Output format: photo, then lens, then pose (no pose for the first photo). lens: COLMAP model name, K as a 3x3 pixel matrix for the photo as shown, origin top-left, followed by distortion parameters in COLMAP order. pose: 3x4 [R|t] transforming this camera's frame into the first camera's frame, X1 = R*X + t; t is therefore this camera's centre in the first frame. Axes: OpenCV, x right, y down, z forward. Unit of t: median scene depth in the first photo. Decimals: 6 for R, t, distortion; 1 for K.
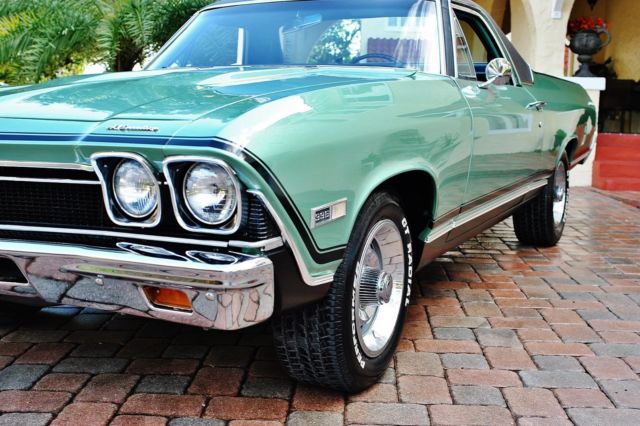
lens RADIAL K [[797.4, 0, 320.0], [0, 797.4, 213.0], [0, 0, 1]] dist [-0.063410, 0.017728]
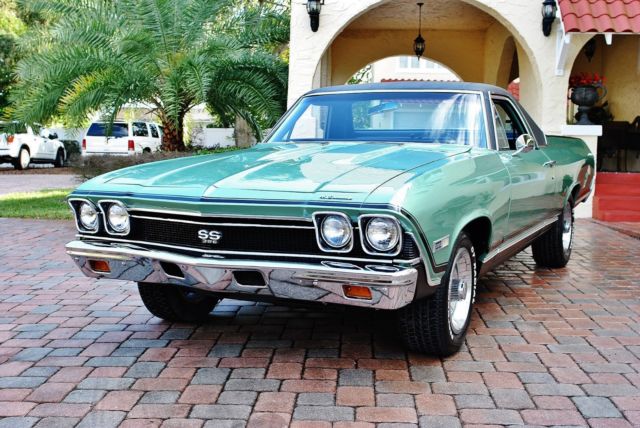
lens RADIAL K [[794.1, 0, 320.0], [0, 794.1, 214.0], [0, 0, 1]] dist [-0.075601, 0.055847]
pose [[0.999959, -0.008506, -0.003060, -0.204037], [0.008388, 0.999299, -0.036482, -0.003234], [0.003368, 0.036455, 0.999330, -0.605572]]
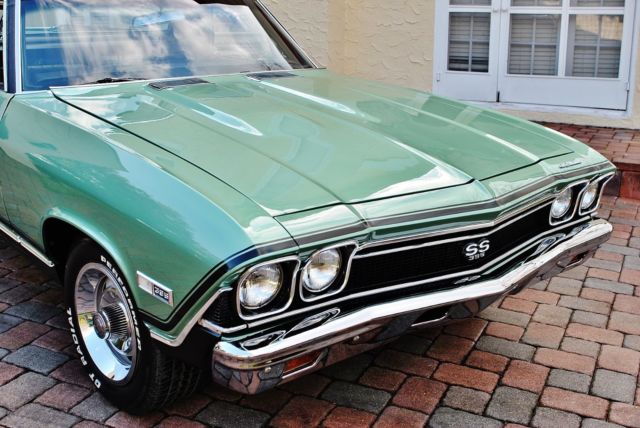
lens RADIAL K [[794.1, 0, 320.0], [0, 794.1, 214.0], [0, 0, 1]] dist [-0.075601, 0.055847]
pose [[0.378800, -0.264230, 0.886957, -1.419760], [0.106174, 0.964457, 0.241973, -0.341482], [-0.919368, 0.002513, 0.393391, 0.641006]]
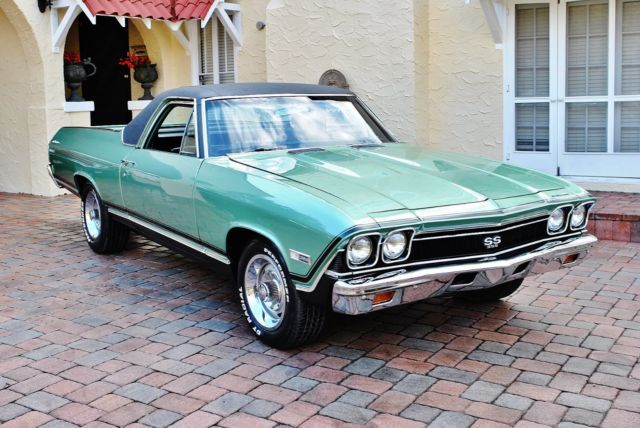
lens RADIAL K [[794.1, 0, 320.0], [0, 794.1, 214.0], [0, 0, 1]] dist [-0.075601, 0.055847]
pose [[0.488486, -0.161310, 0.857531, -2.067421], [0.133770, 0.984990, 0.109085, -0.315573], [-0.862257, 0.061425, 0.502733, 0.316927]]
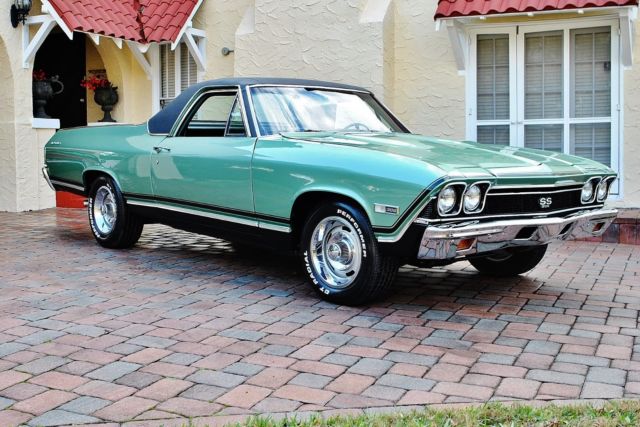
lens RADIAL K [[794.1, 0, 320.0], [0, 794.1, 213.5], [0, 0, 1]] dist [-0.075601, 0.055847]
pose [[0.368835, -0.094180, 0.924711, -2.399988], [0.118550, 0.991495, 0.053697, -0.158878], [-0.921904, 0.089819, 0.376863, 0.648406]]
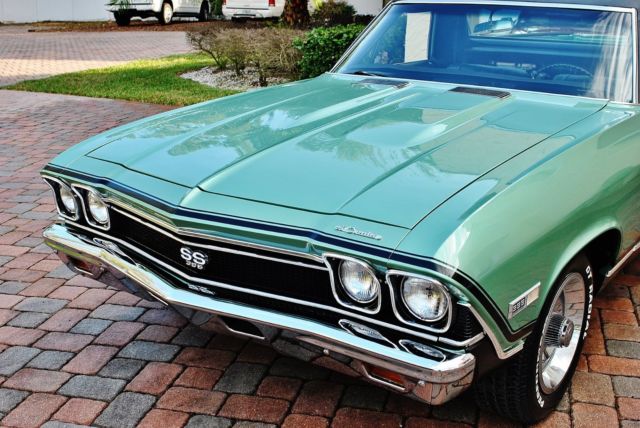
lens RADIAL K [[794.1, 0, 320.0], [0, 794.1, 214.0], [0, 0, 1]] dist [-0.075601, 0.055847]
pose [[0.979508, 0.048874, -0.195388, -0.049276], [-0.017963, 0.987444, 0.156946, -0.241222], [0.200605, -0.150220, 0.968087, -0.104580]]
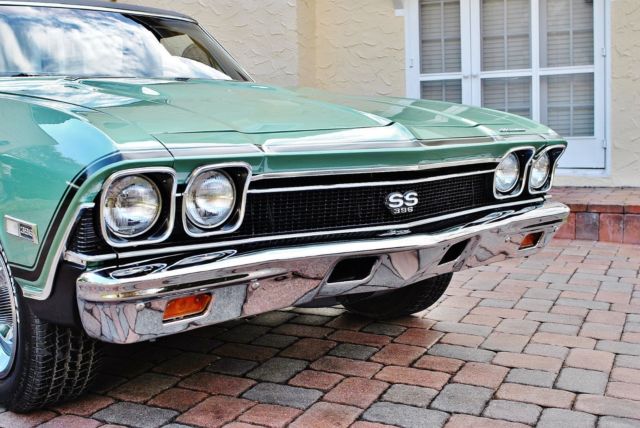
lens RADIAL K [[794.1, 0, 320.0], [0, 794.1, 214.0], [0, 0, 1]] dist [-0.075601, 0.055847]
pose [[0.376664, -0.132297, 0.916854, -1.314068], [0.135731, 0.986949, 0.086650, -0.097976], [-0.916352, 0.091807, 0.389705, 0.589756]]
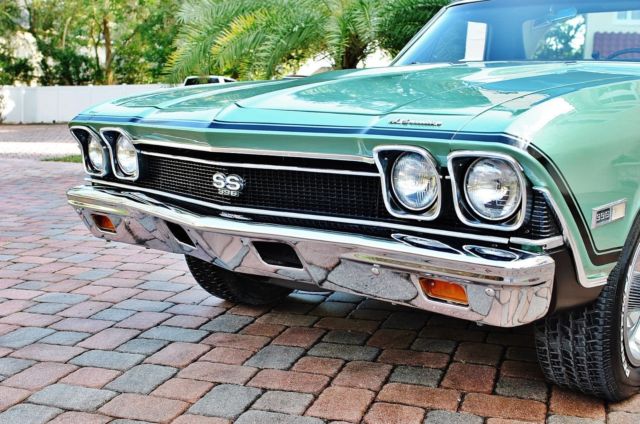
lens RADIAL K [[797.4, 0, 320.0], [0, 797.4, 212.0], [0, 0, 1]] dist [-0.063410, 0.017728]
pose [[0.966126, 0.040289, -0.254906, -0.068322], [-0.039267, 0.999187, 0.009098, 0.002723], [0.255065, 0.001220, 0.966923, -0.012785]]
